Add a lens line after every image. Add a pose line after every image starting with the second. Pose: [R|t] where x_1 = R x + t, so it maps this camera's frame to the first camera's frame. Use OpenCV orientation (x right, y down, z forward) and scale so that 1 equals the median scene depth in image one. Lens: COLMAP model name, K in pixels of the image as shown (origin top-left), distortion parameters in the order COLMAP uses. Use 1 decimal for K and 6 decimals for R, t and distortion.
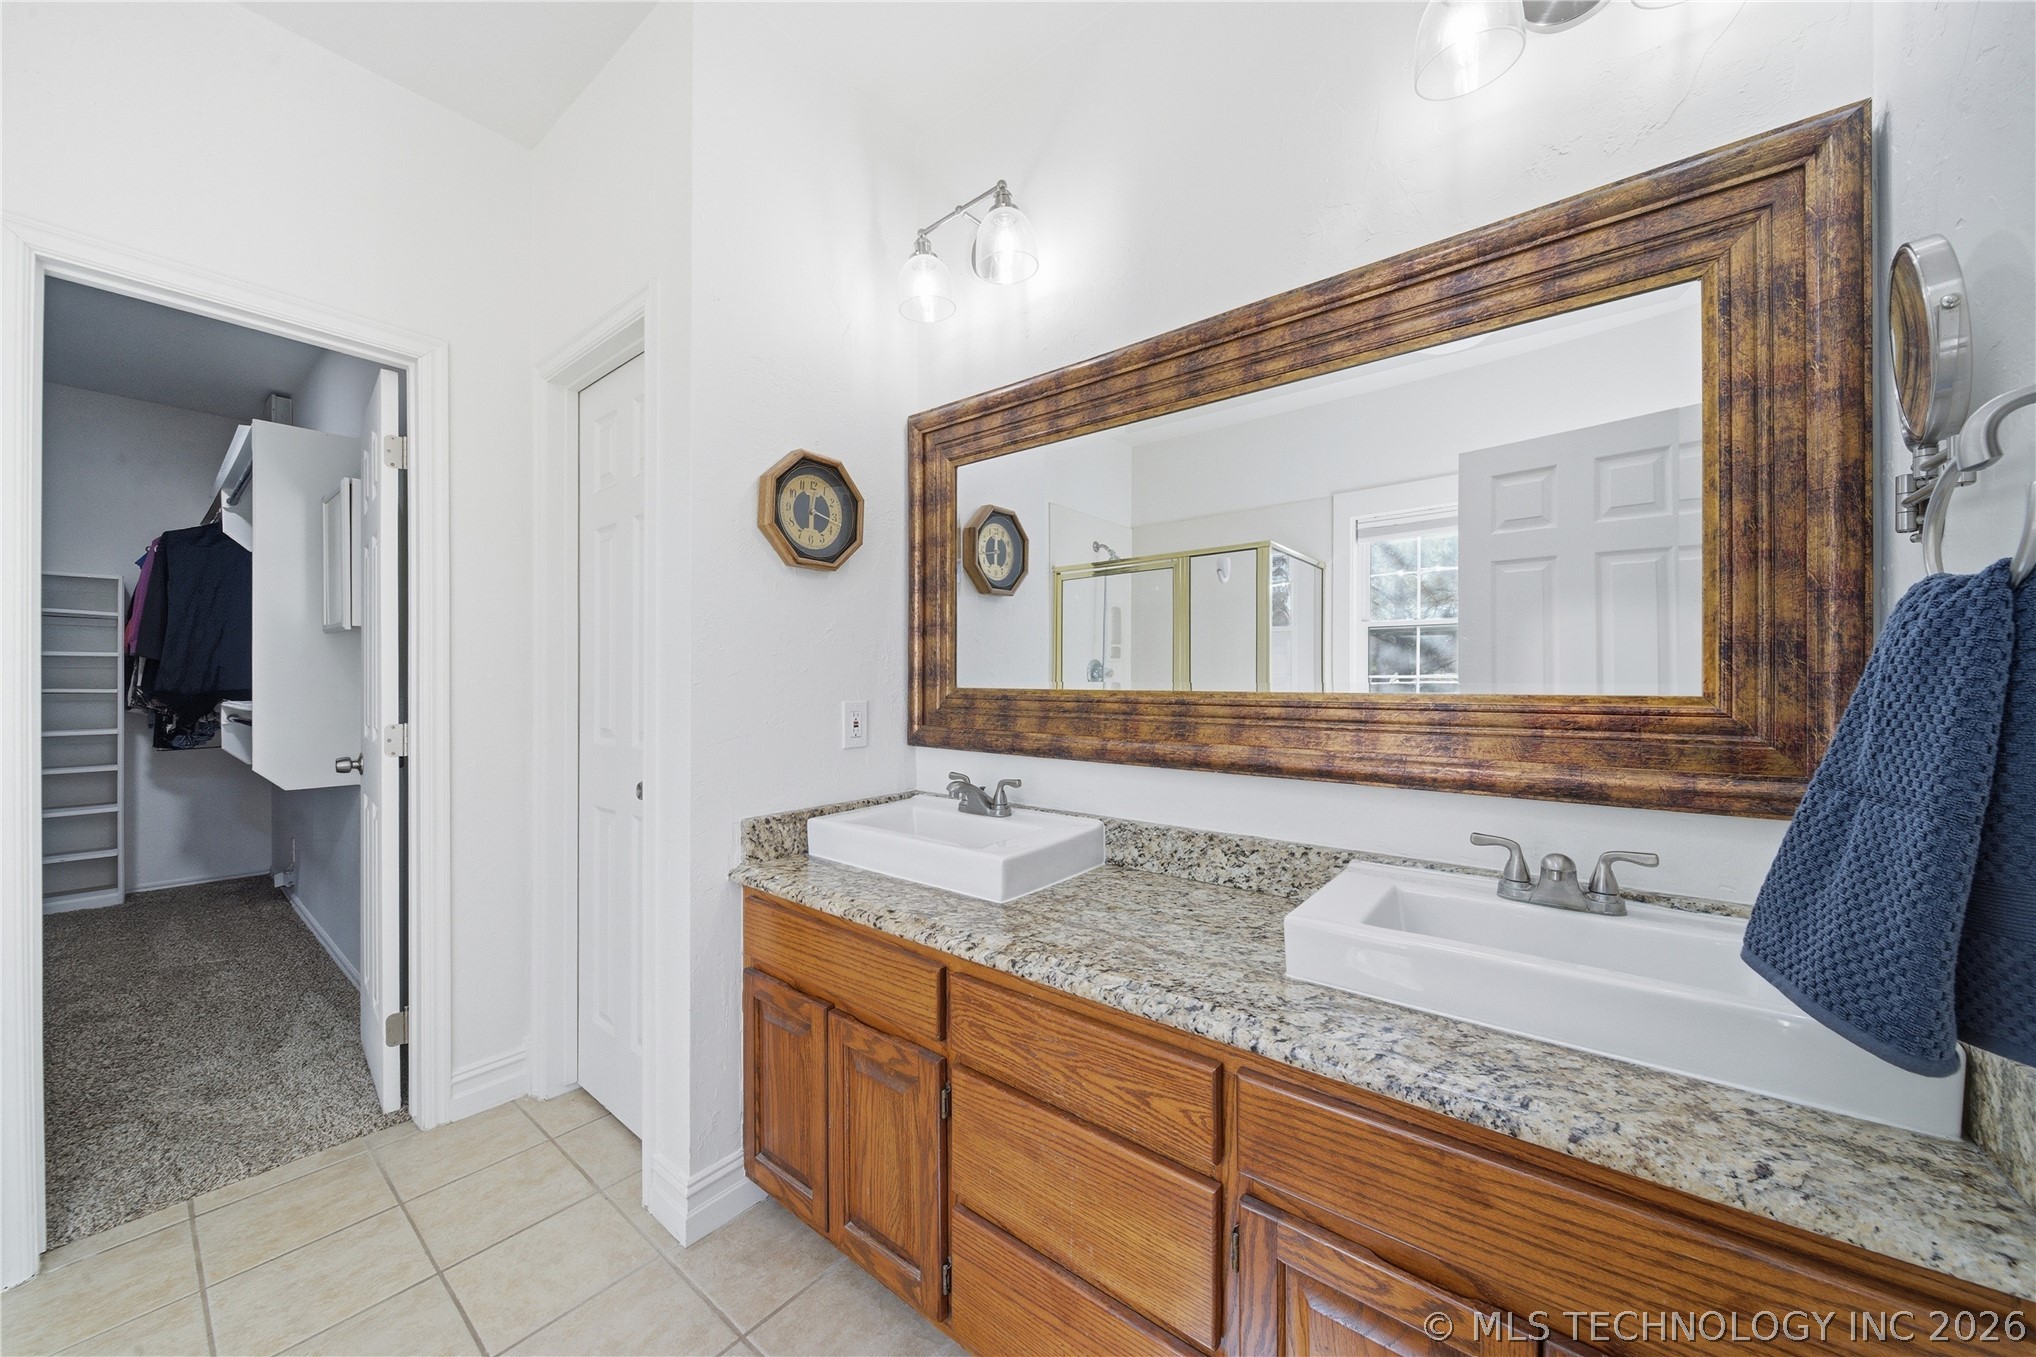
lens RADIAL K [[721.1, 0, 1018.0], [0, 721.1, 678.5], [0, 0, 1]] dist [0.000422, -0.001849]
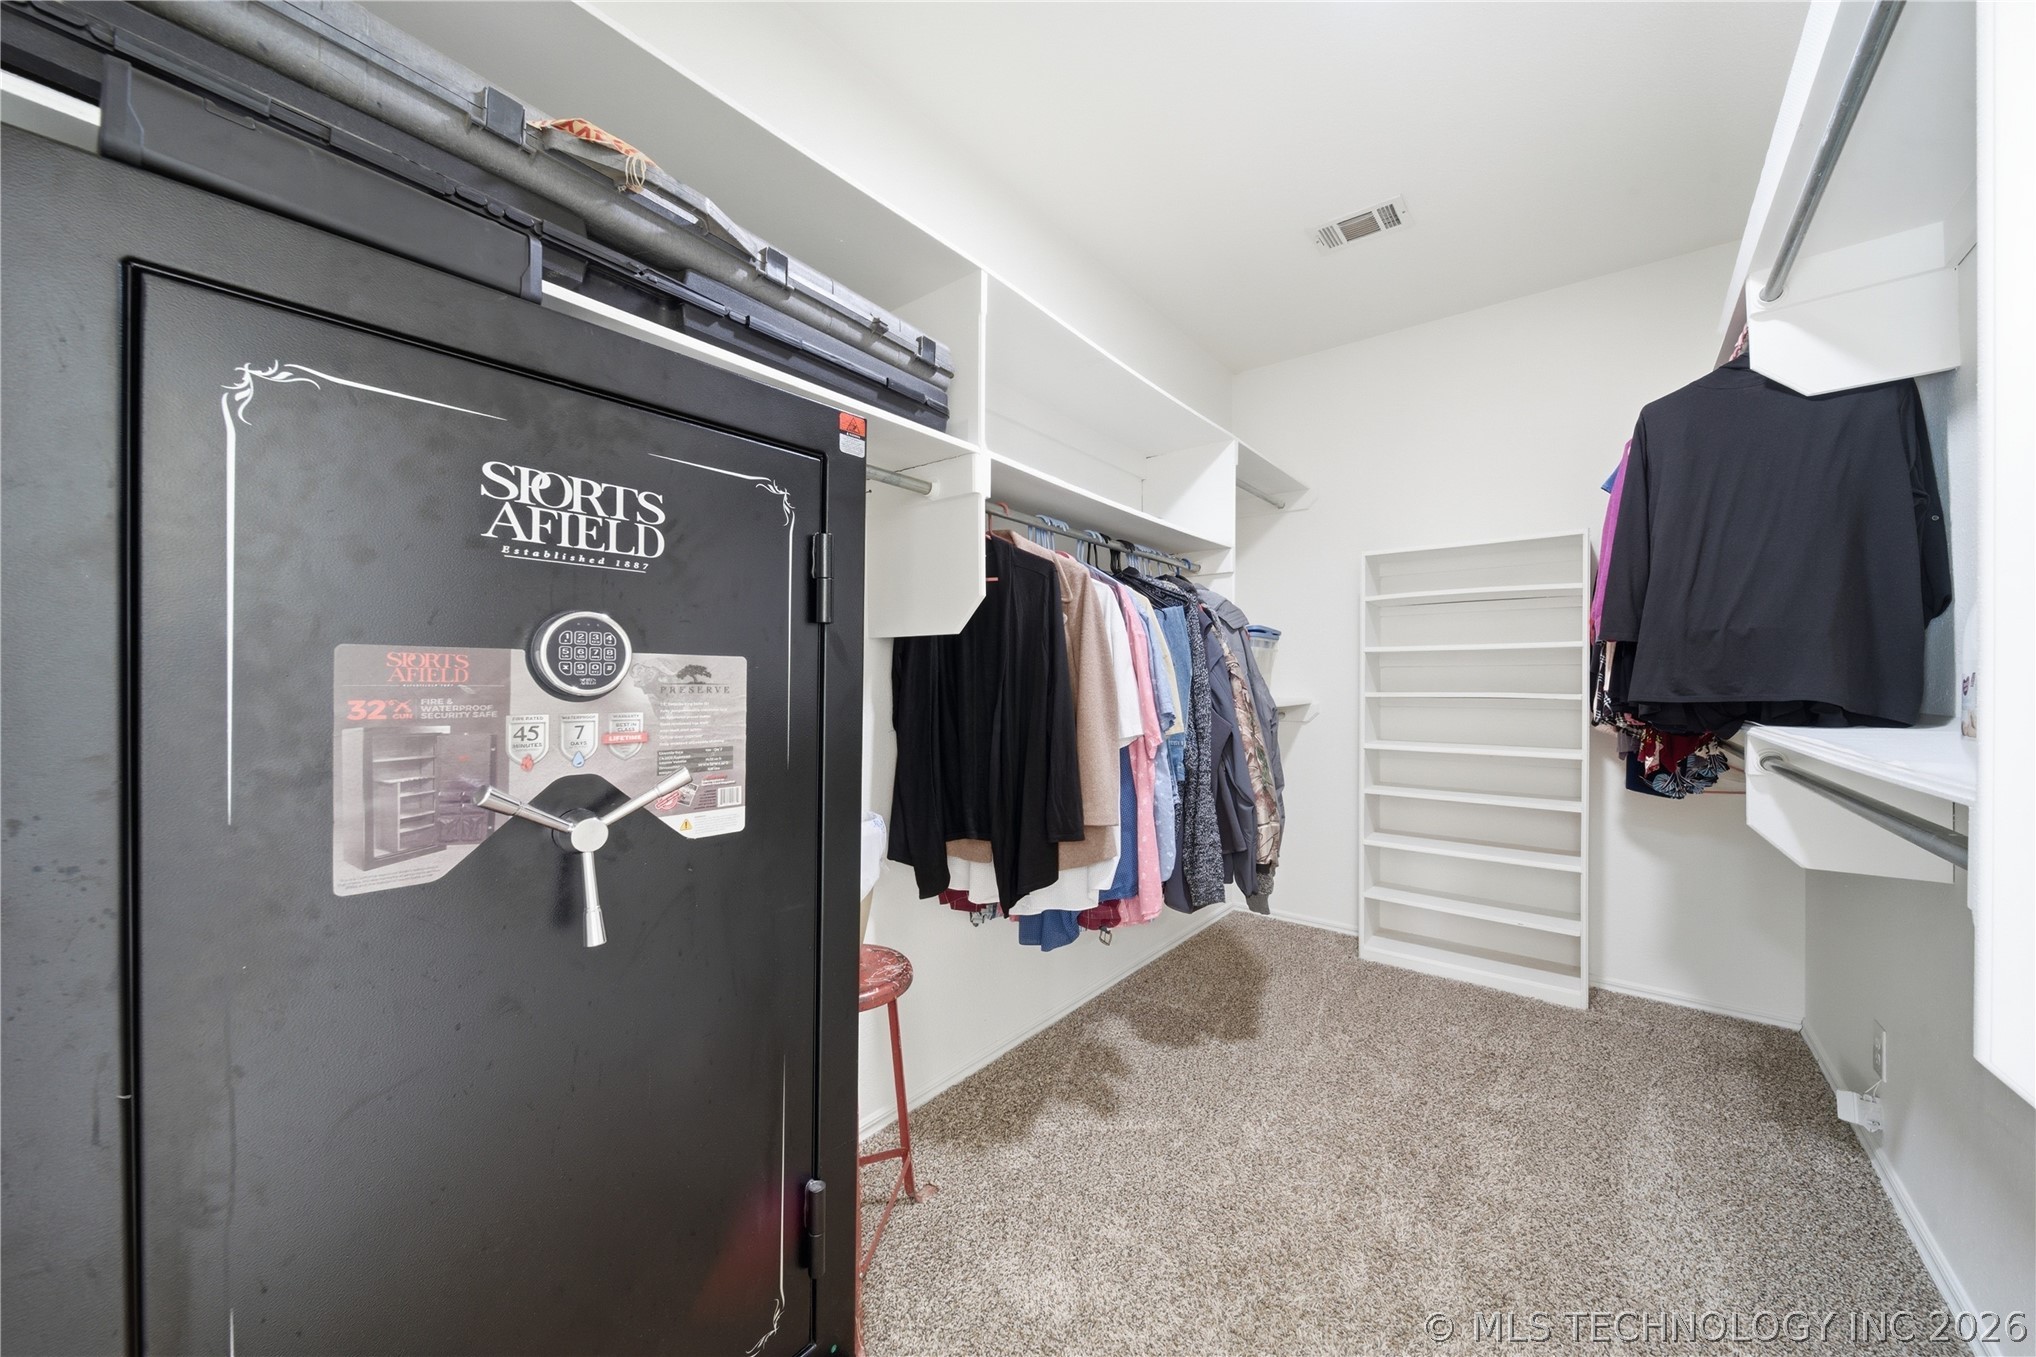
lens RADIAL K [[719.7, 0, 1019.5], [0, 719.7, 684.1], [0, 0, 1]] dist [0.001935, -0.002475]
pose [[-0.006966, 0.004962, -0.999963, -1.099805], [-0.001122, 0.999987, 0.004970, 0.005302], [0.999975, 0.001156, -0.006961, 0.914356]]
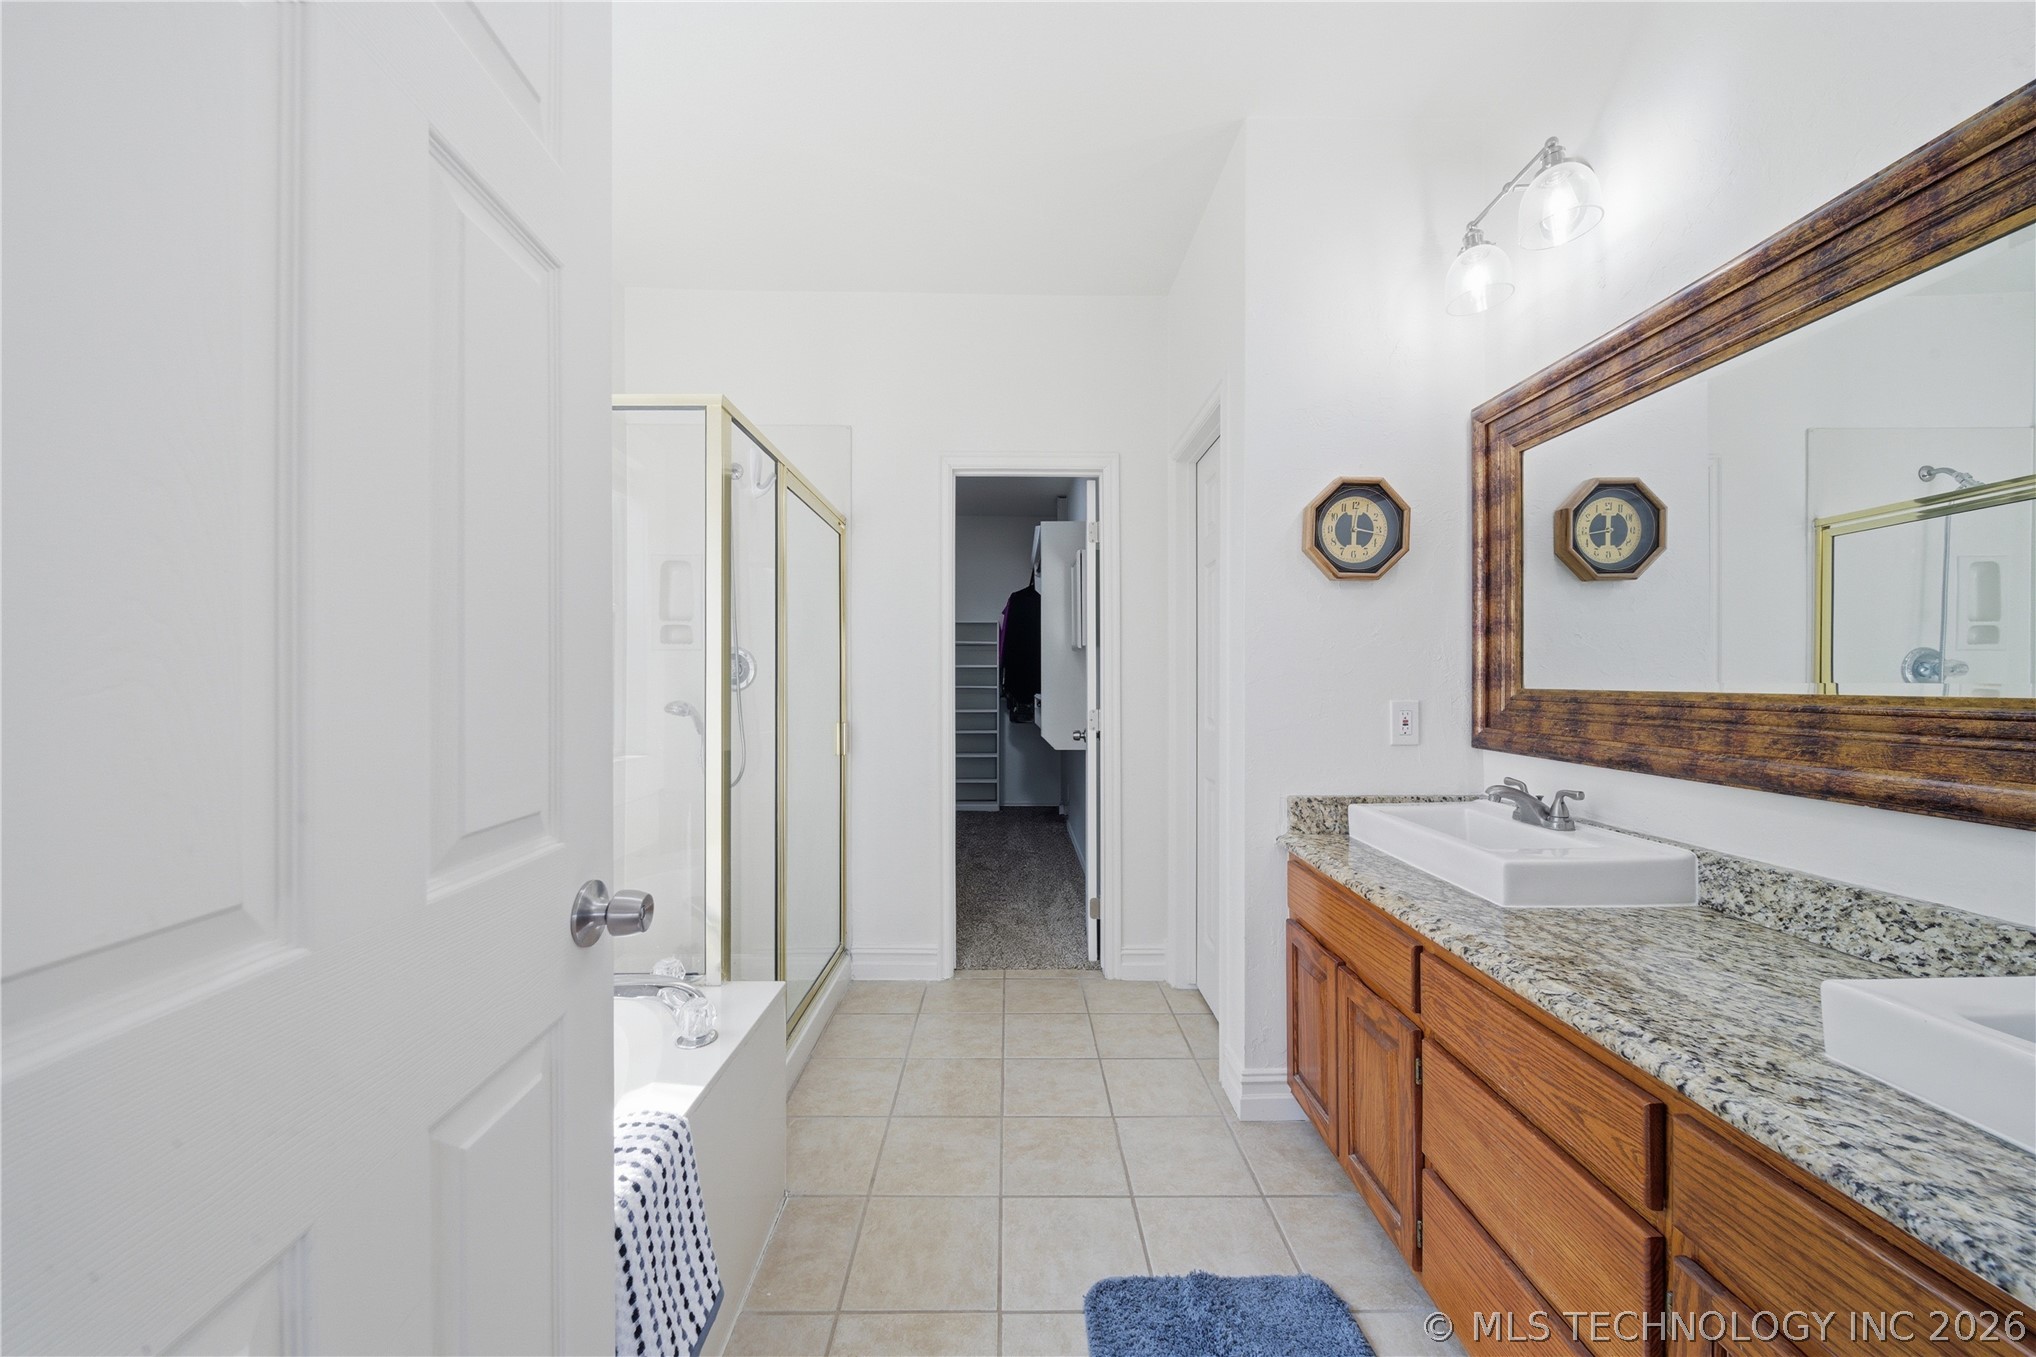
lens RADIAL K [[728.5, 0, 1018.0], [0, 728.5, 678.5], [0, 0, 1]] dist [0.001758, -0.002328]
pose [[0.627975, -0.003304, -0.778227, 0.269507], [0.002534, 0.999994, -0.002201, 0.000124], [0.778229, -0.000590, 0.627980, -0.112935]]
